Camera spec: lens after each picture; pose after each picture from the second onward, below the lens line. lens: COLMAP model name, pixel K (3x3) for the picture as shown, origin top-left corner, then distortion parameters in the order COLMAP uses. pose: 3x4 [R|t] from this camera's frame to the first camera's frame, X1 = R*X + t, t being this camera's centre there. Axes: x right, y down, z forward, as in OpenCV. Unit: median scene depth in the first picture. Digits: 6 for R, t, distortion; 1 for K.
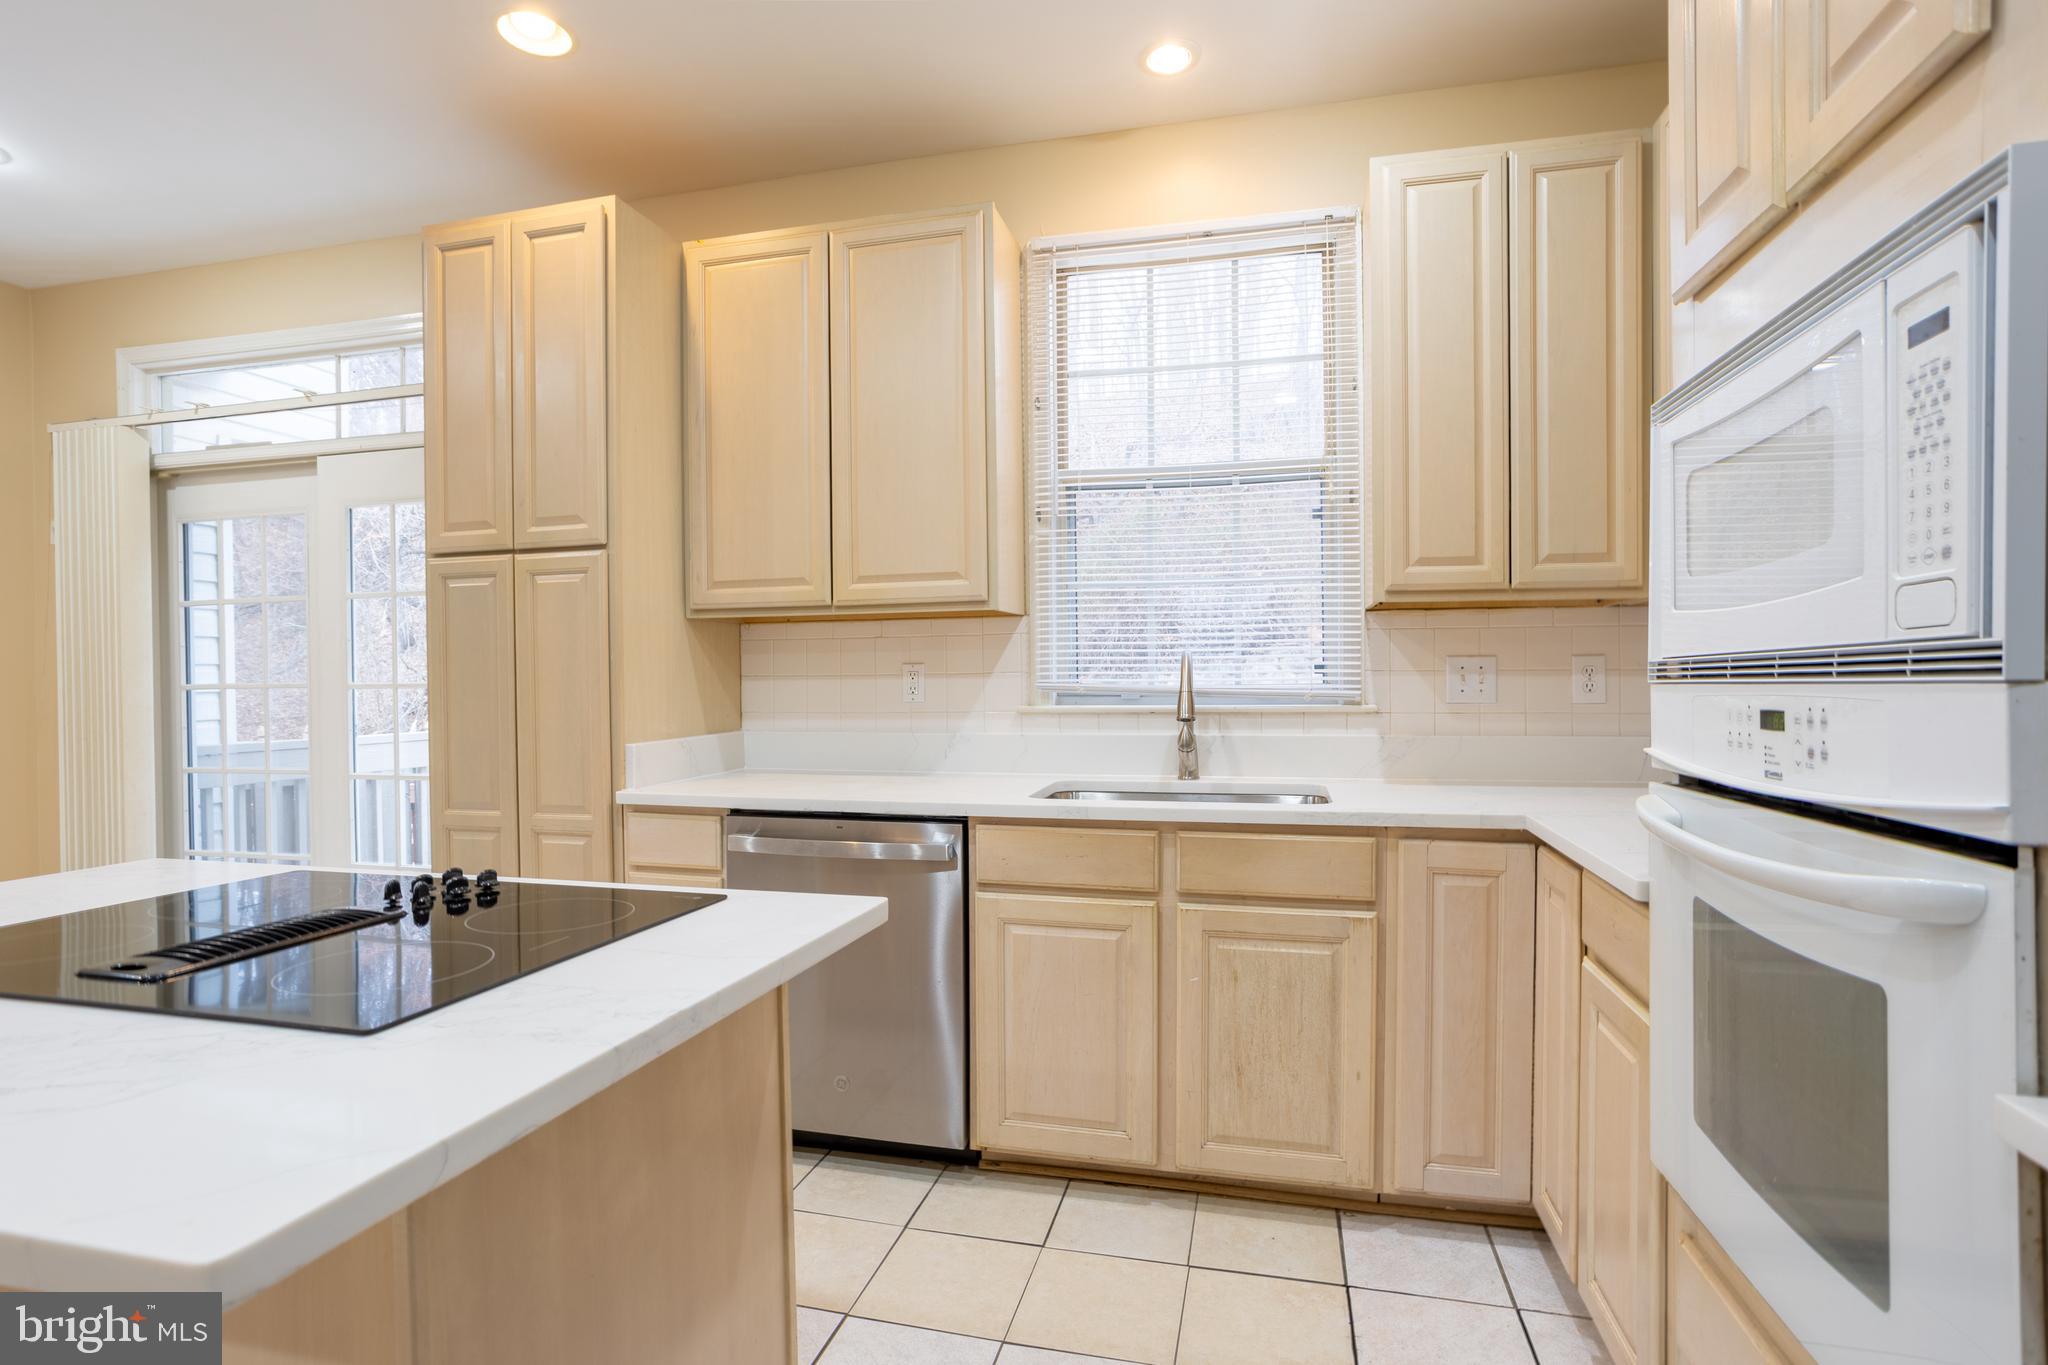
lens RADIAL K [[1013.7, 0, 1030.6], [0, 1013.7, 691.0], [0, 0, 1]] dist [-0.067898, 0.038969]
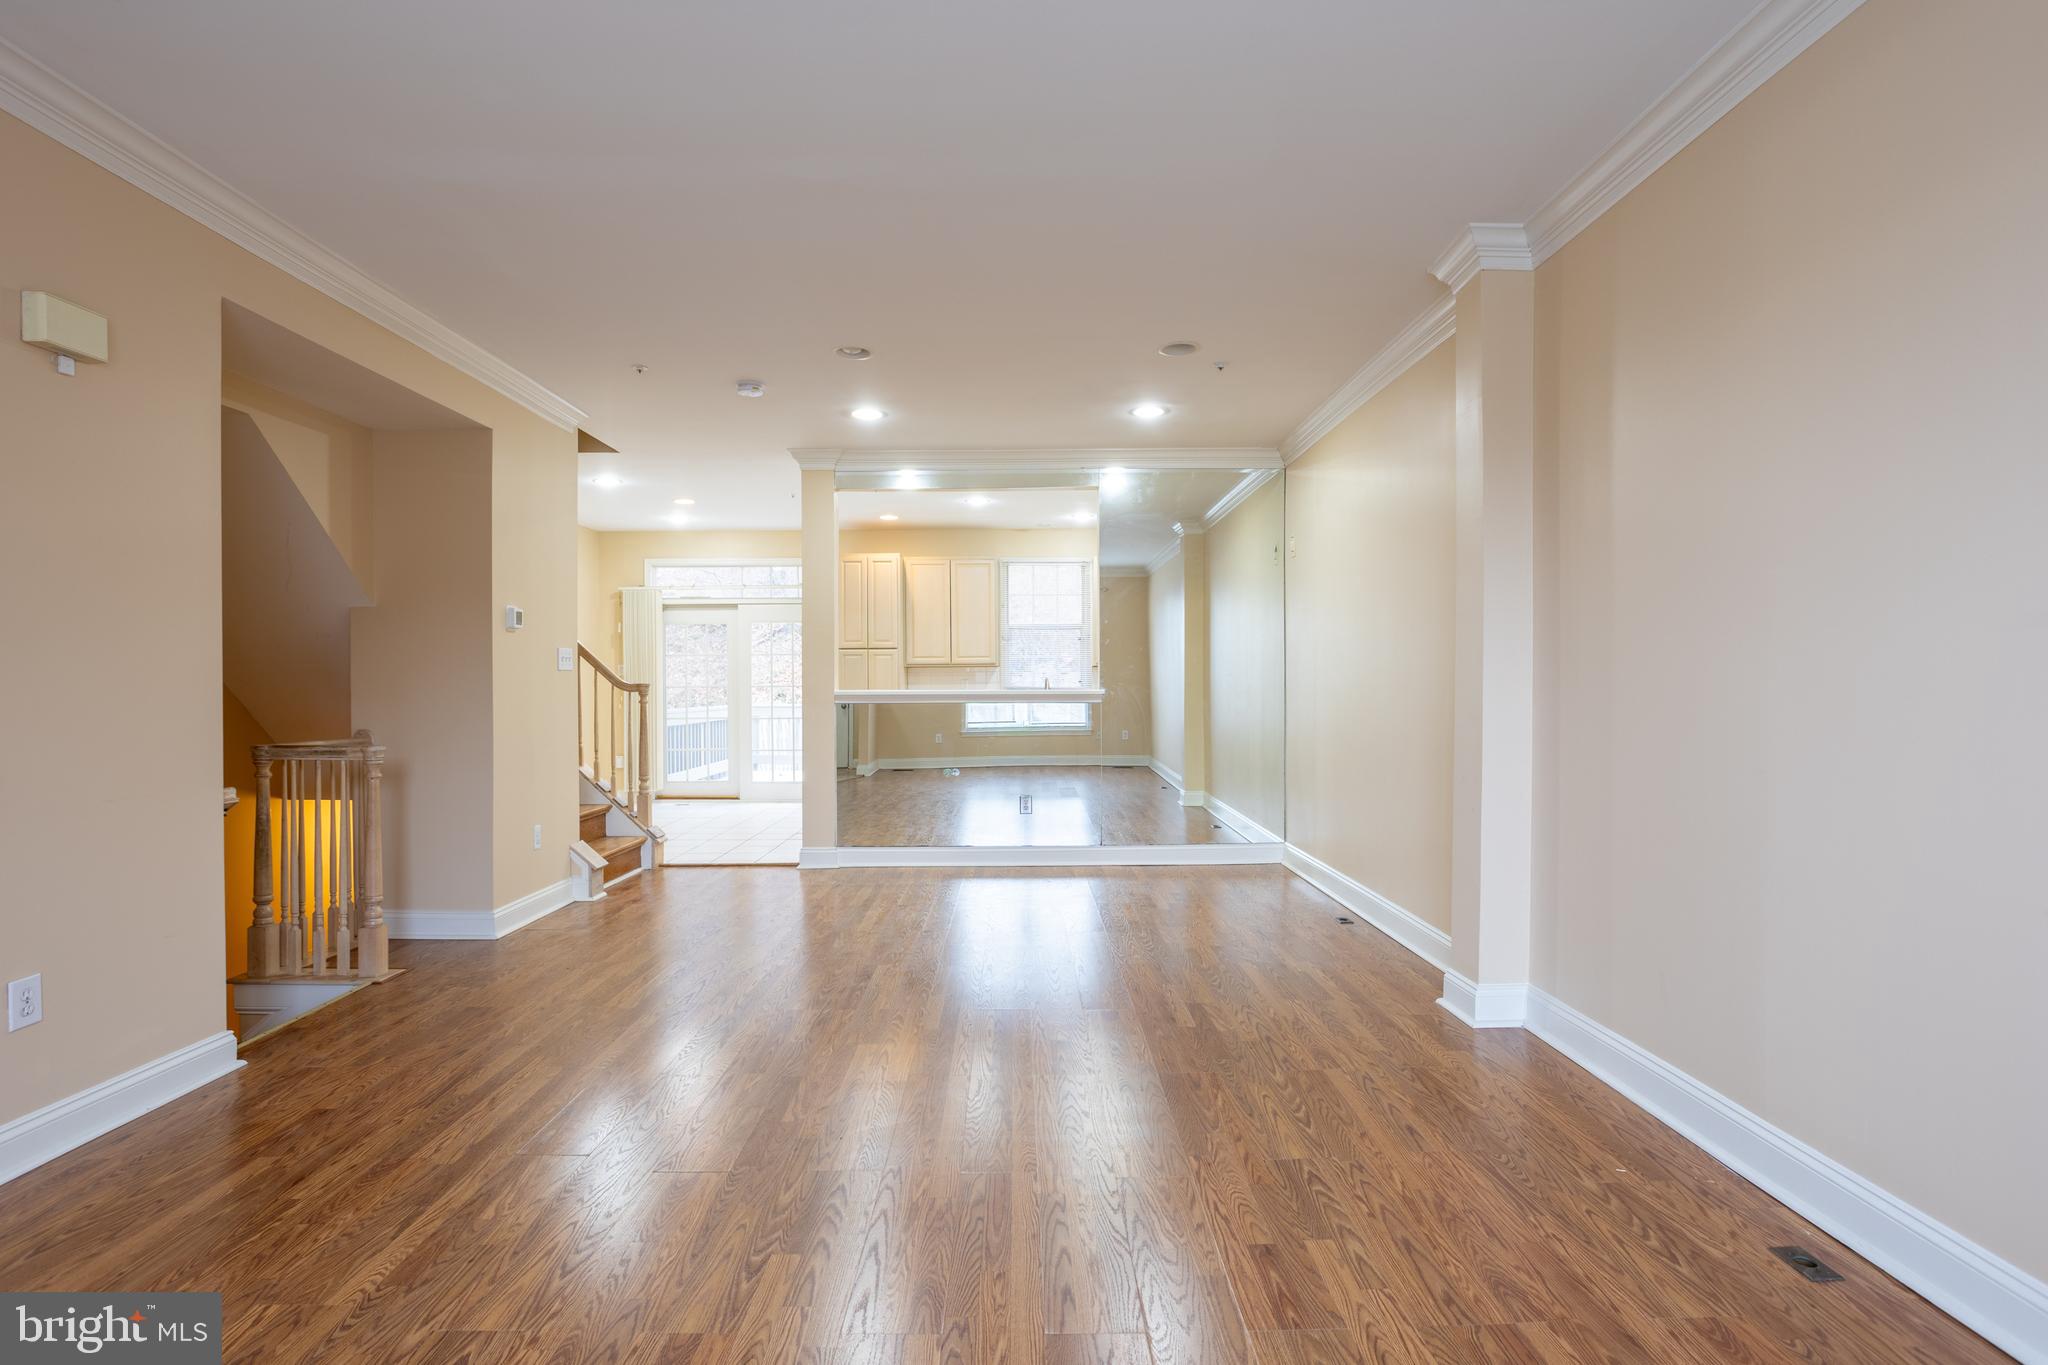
lens RADIAL K [[1013.7, 0, 1030.6], [0, 1013.7, 691.0], [0, 0, 1]] dist [-0.067898, 0.038969]
pose [[0.966078, -0.000395, 0.258250, -0.907814], [0.002856, 0.999954, -0.009154, 0.048787], [-0.258234, 0.009581, 0.966035, -2.719240]]
